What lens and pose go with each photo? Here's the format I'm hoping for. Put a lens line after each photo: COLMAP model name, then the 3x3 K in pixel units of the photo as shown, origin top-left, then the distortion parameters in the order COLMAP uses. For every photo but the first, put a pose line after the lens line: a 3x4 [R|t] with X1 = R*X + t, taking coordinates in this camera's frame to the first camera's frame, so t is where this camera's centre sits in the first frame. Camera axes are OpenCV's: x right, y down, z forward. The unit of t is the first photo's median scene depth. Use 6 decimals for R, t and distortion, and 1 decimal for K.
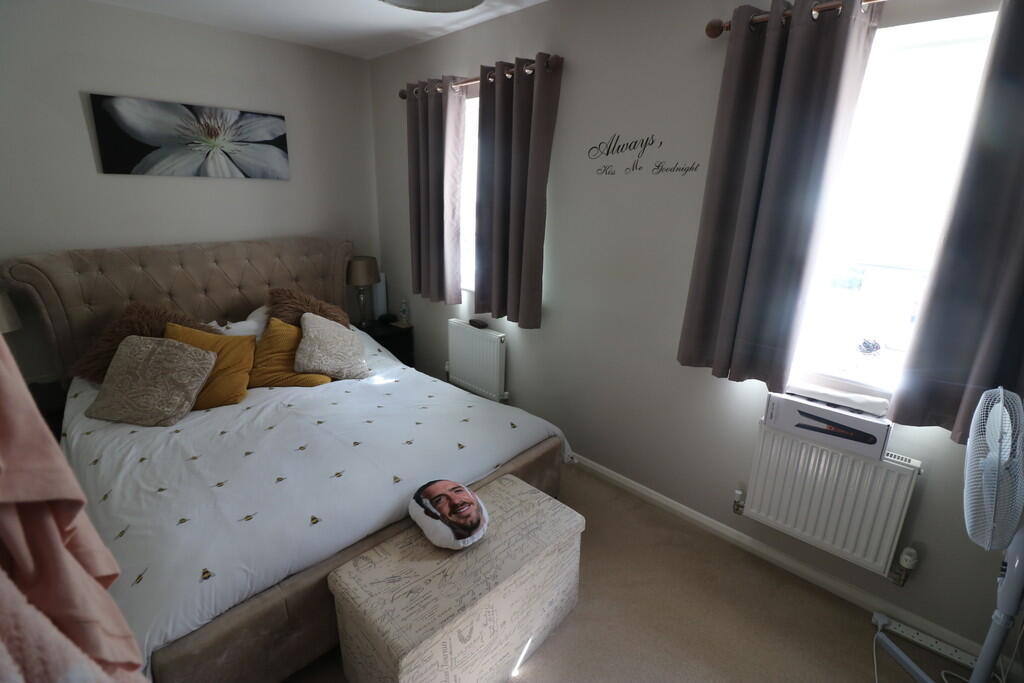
lens RADIAL K [[473.8, 0, 510.6], [0, 473.8, 328.7], [0, 0, 1]] dist [0.001266, -0.013293]
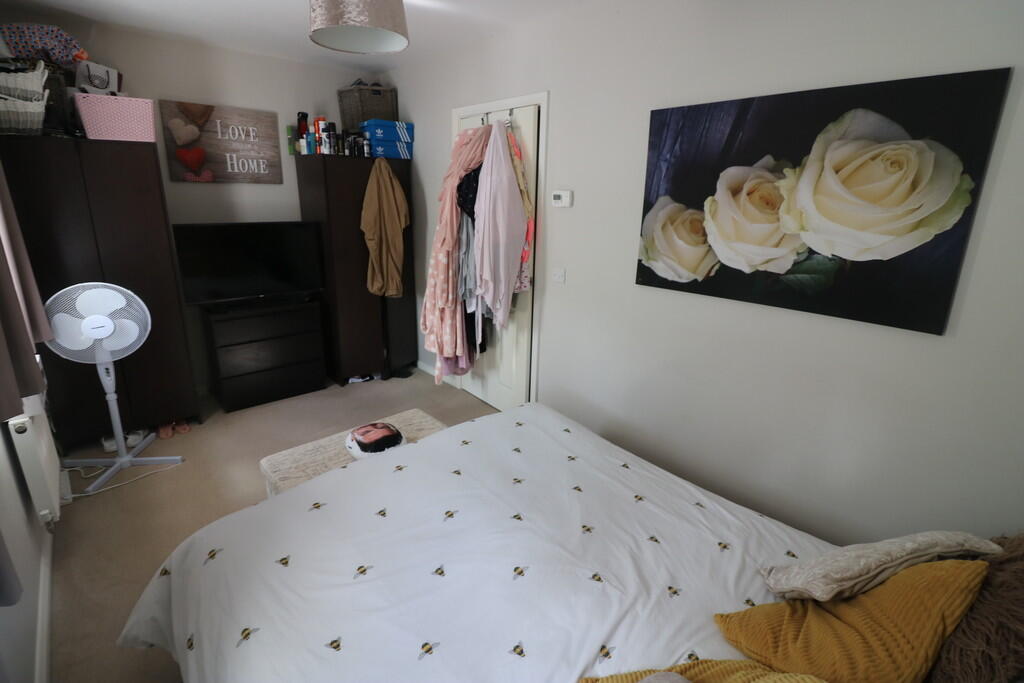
lens RADIAL K [[473.8, 0, 510.6], [0, 473.8, 328.7], [0, 0, 1]] dist [0.001266, -0.013293]
pose [[-0.997681, -0.052780, 0.042966, -0.393461], [-0.021602, 0.844255, 0.535506, -0.411945], [-0.064538, 0.533337, -0.843438, 1.400805]]
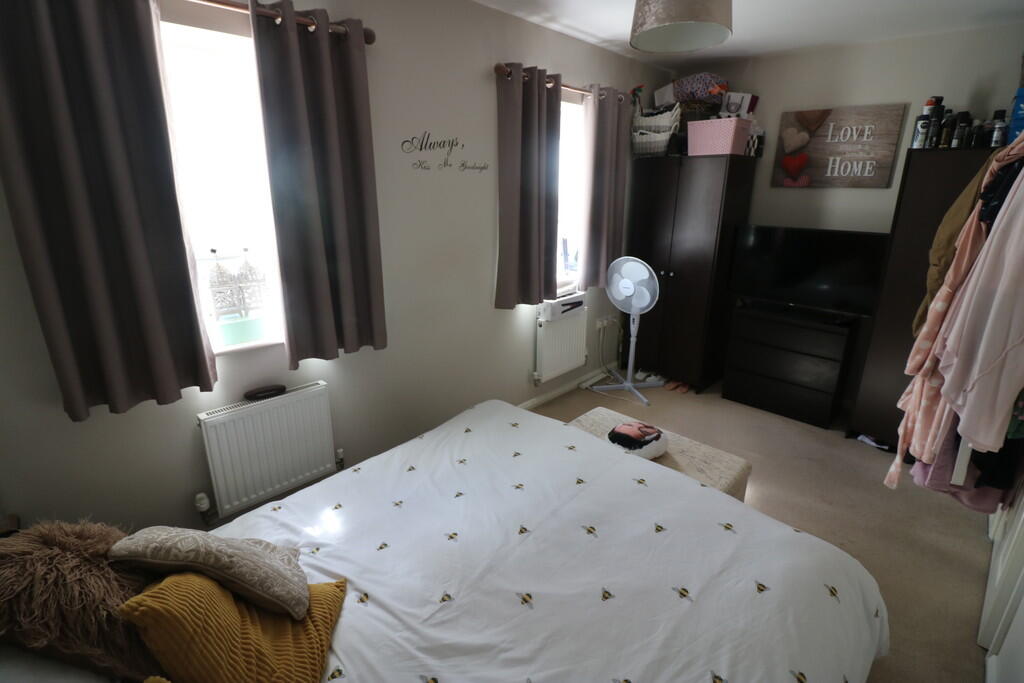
lens RADIAL K [[473.8, 0, 510.6], [0, 473.8, 328.7], [0, 0, 1]] dist [0.001266, -0.013293]
pose [[-0.005423, -0.302751, 0.953054, -0.933085], [0.273225, 0.916355, 0.292647, -0.265589], [-0.961935, 0.261985, 0.077750, 0.855411]]
